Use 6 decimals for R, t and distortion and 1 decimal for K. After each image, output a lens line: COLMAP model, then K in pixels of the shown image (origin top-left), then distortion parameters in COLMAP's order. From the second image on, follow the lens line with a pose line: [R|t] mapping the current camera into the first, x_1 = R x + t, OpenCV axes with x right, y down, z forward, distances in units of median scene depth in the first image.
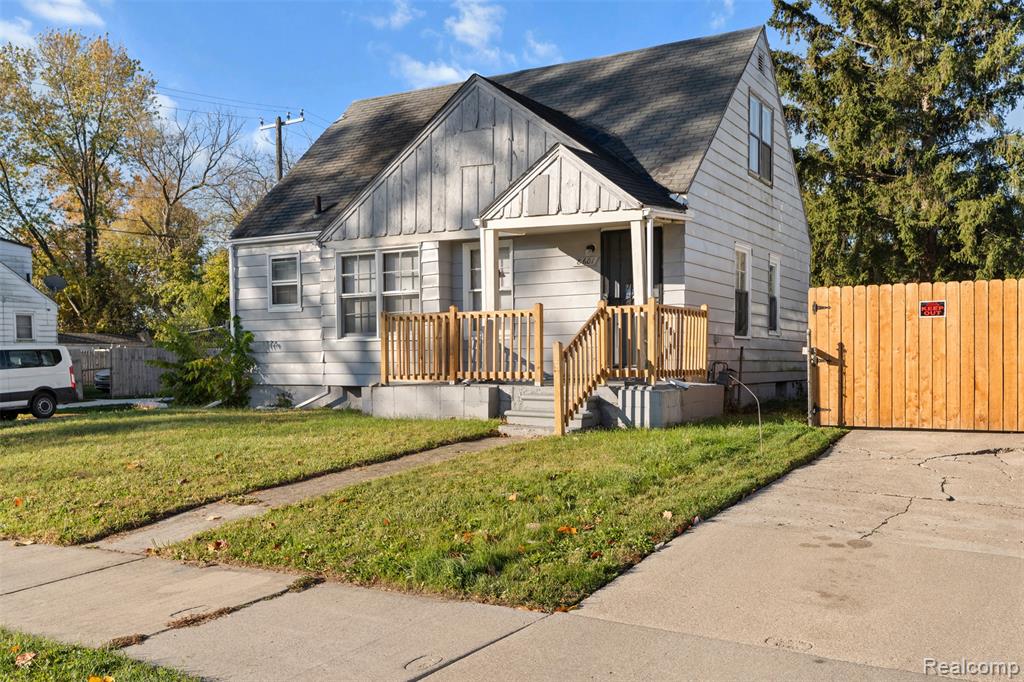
lens RADIAL K [[939.3, 0, 512.9], [0, 939.3, 397.4], [0, 0, 1]] dist [0.015733, 0.000000]
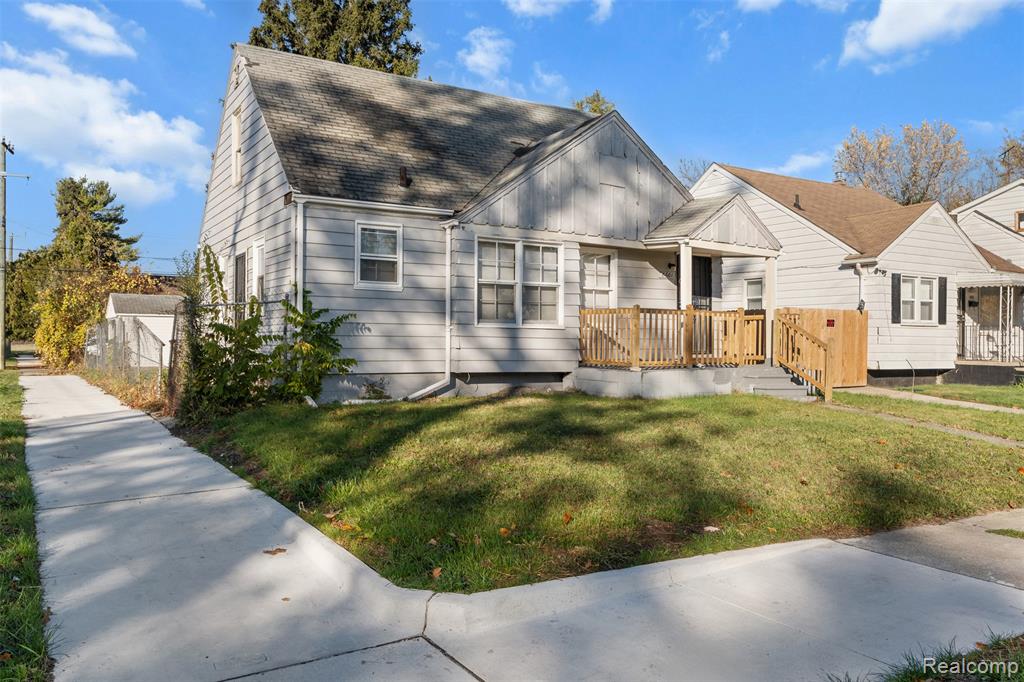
lens RADIAL K [[802.9, 0, 512.0], [0, 802.9, 342.2], [0, 0, 1]] dist [0.009704, 0.004921]
pose [[0.471368, 0.011288, 0.881864, -0.973044], [0.024927, 0.999348, -0.026116, -0.022954], [-0.881584, 0.034293, 0.470779, 0.620216]]
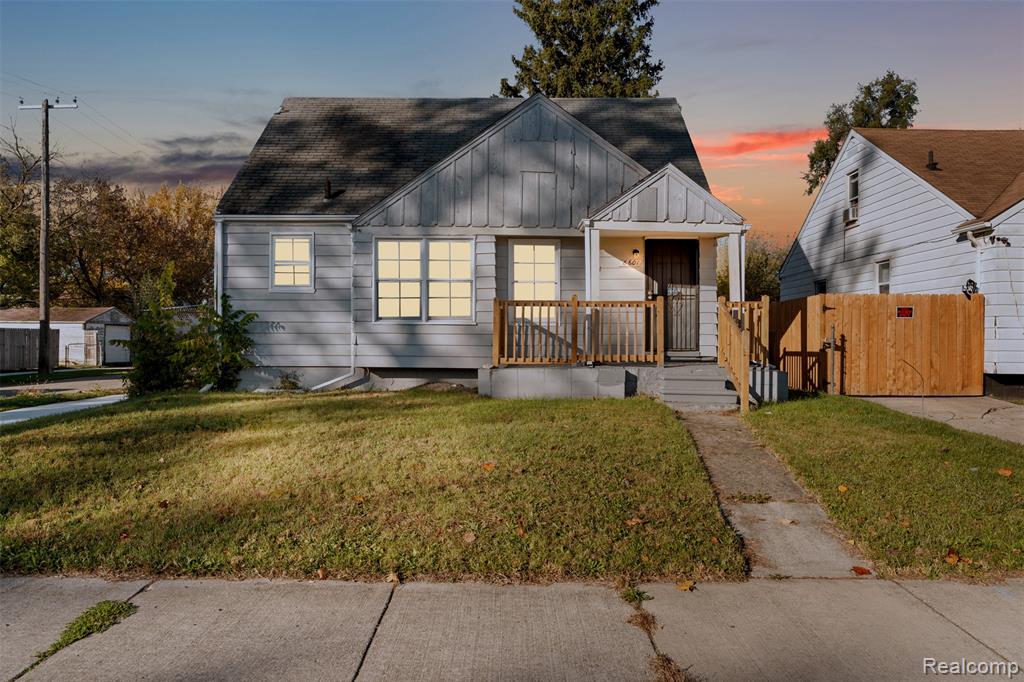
lens RADIAL K [[693.0, 0, 509.6], [0, 693.0, 339.4], [0, 0, 1]] dist [0.001227, 0.000946]
pose [[0.867146, 0.012399, 0.497900, -0.467917], [0.009609, 0.999088, -0.041615, -0.010765], [-0.497961, 0.040871, 0.866236, 0.294203]]
